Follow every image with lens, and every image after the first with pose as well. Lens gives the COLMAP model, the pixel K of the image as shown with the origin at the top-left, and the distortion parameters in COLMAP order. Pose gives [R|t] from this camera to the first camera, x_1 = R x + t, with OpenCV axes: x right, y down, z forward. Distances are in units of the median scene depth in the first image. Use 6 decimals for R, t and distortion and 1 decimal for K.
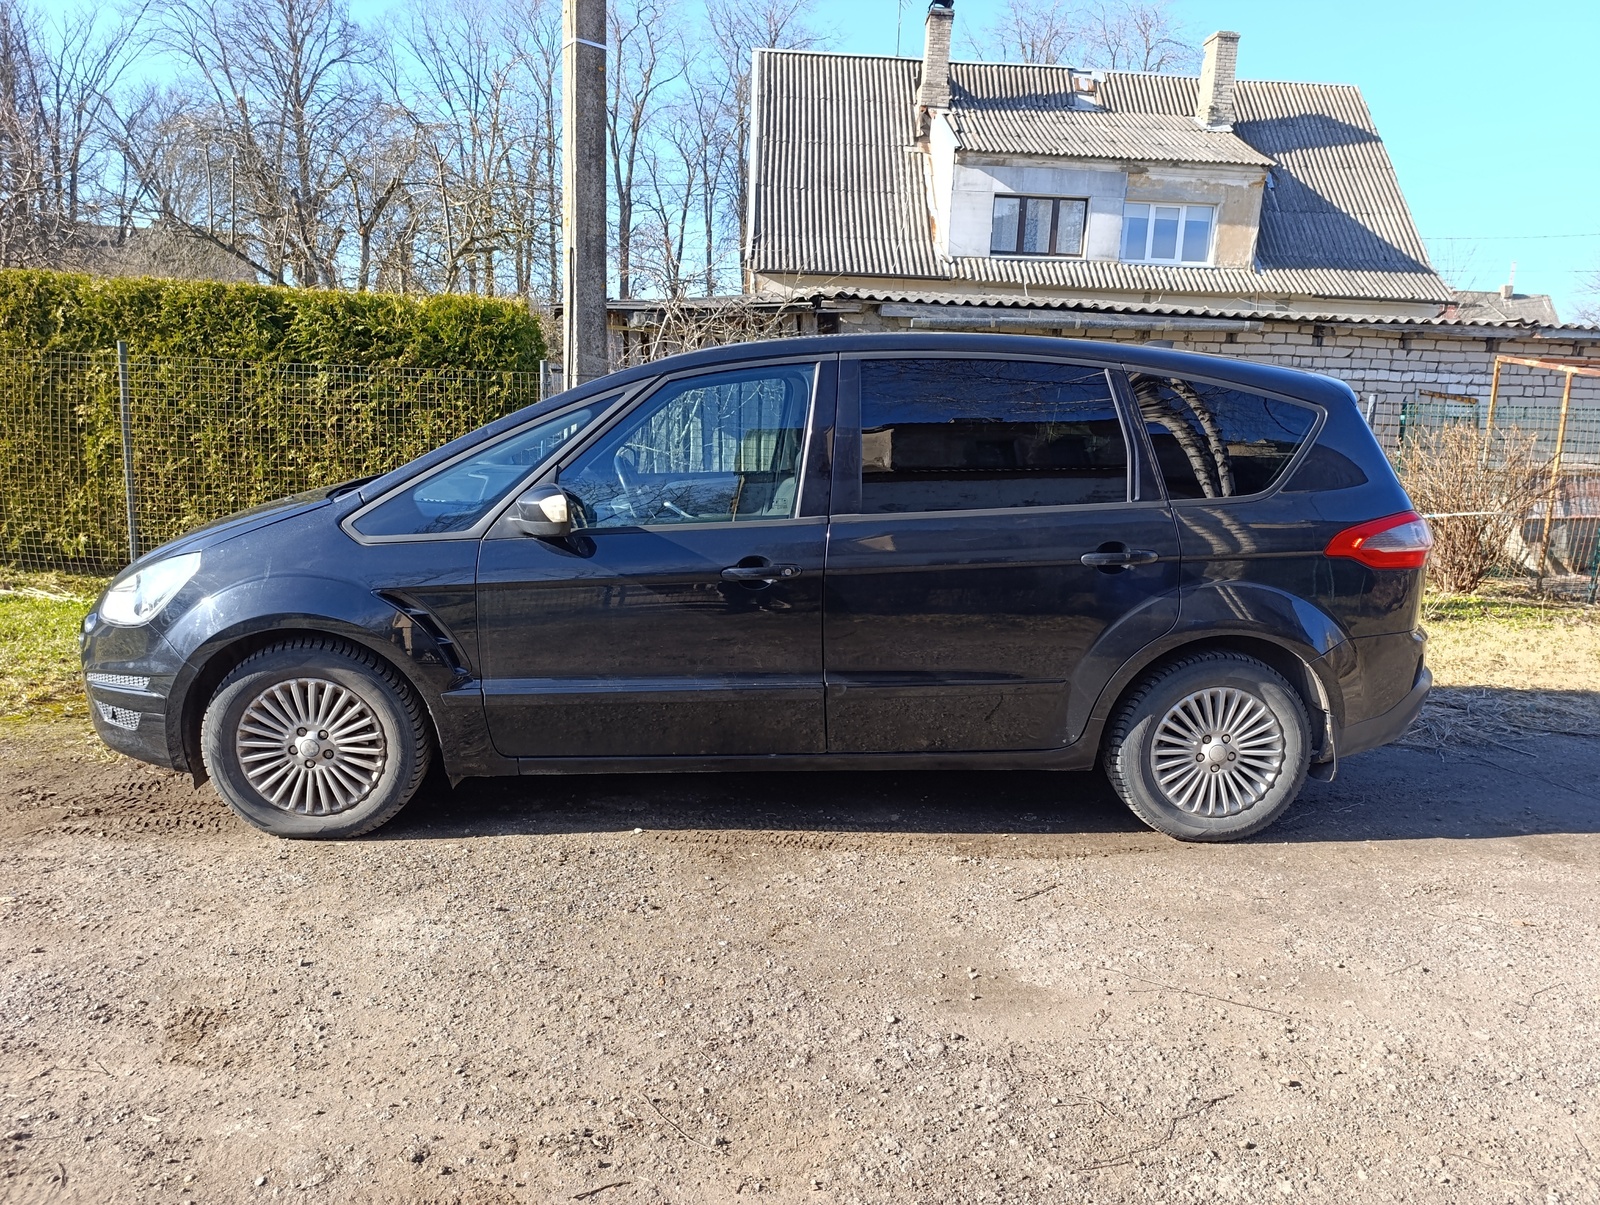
lens RADIAL K [[1089.5, 0, 800.0], [0, 1089.5, 602.5], [0, 0, 1]] dist [0.046429, -0.043226]
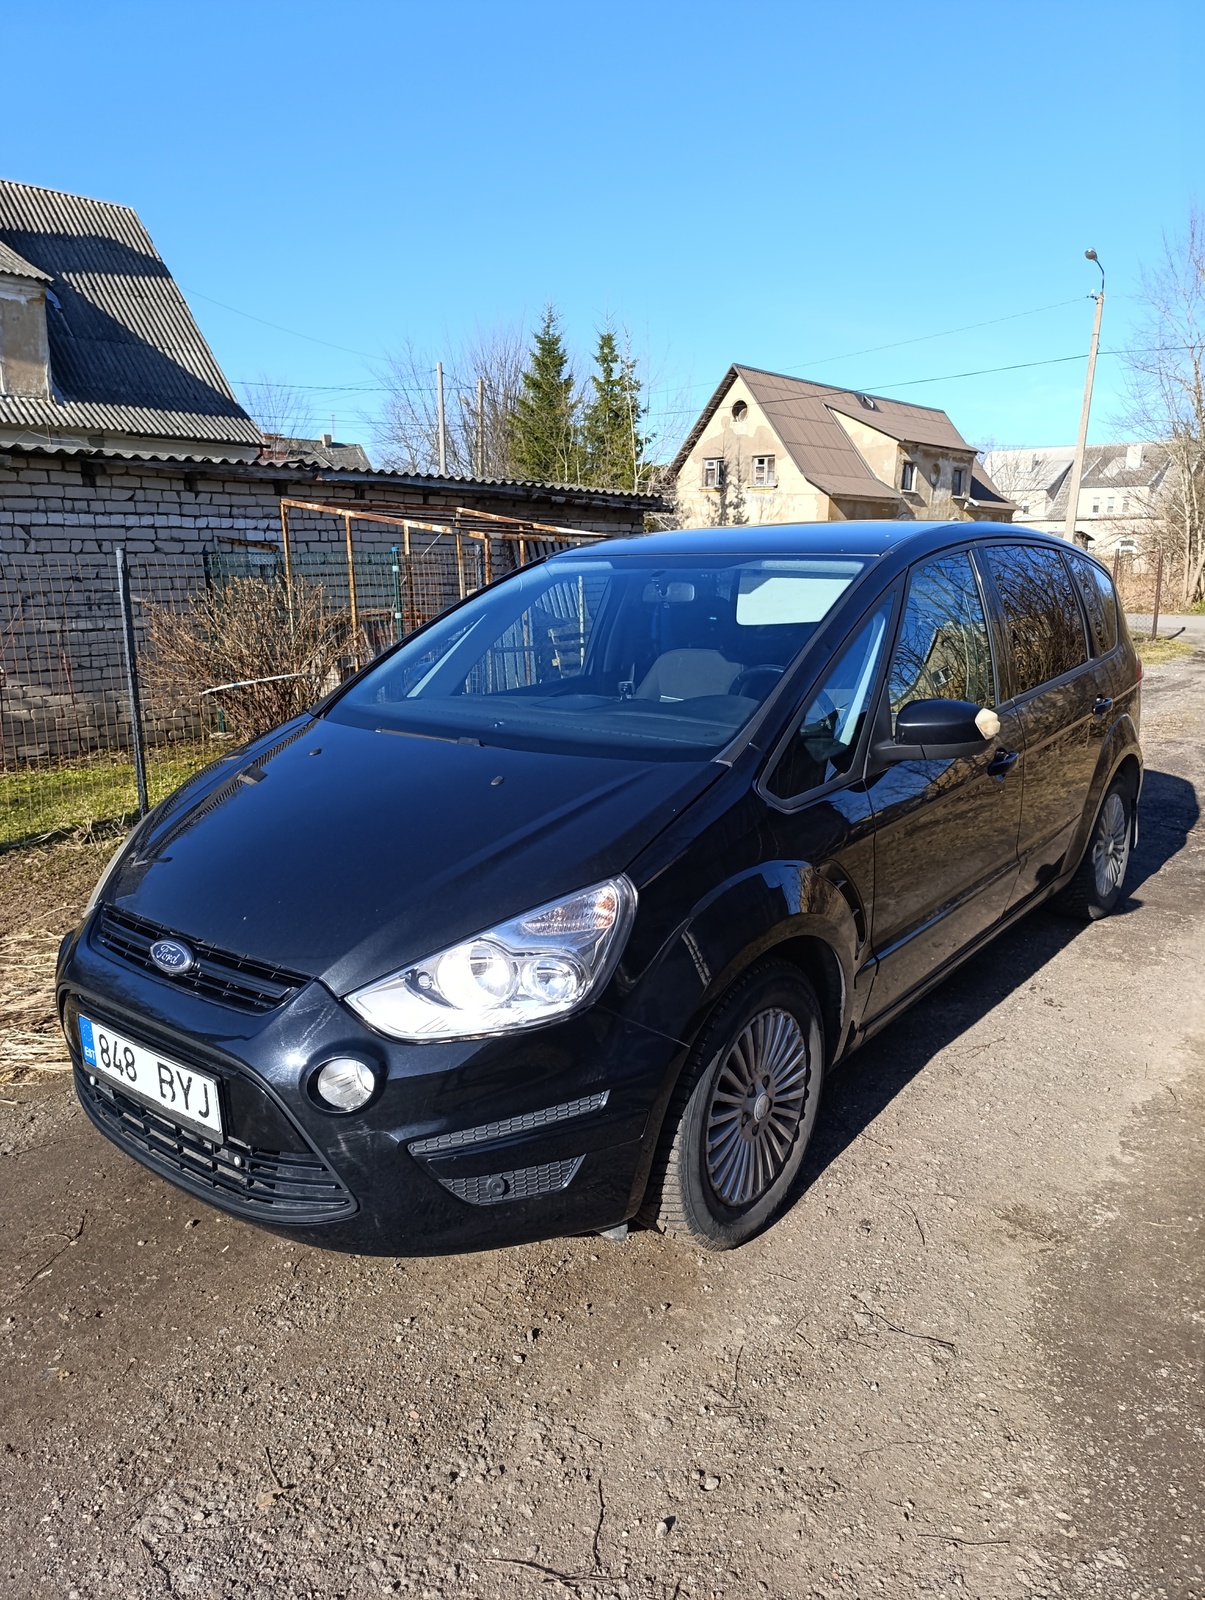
lens RADIAL K [[1089.5, 0, 602.5], [0, 1089.5, 800.0], [0, 0, 1]] dist [0.046429, -0.043226]
pose [[0.710384, -0.191926, 0.677140, 0.134107], [0.160393, 0.980931, 0.109764, -0.028833], [-0.685295, 0.030634, 0.727621, 0.131822]]
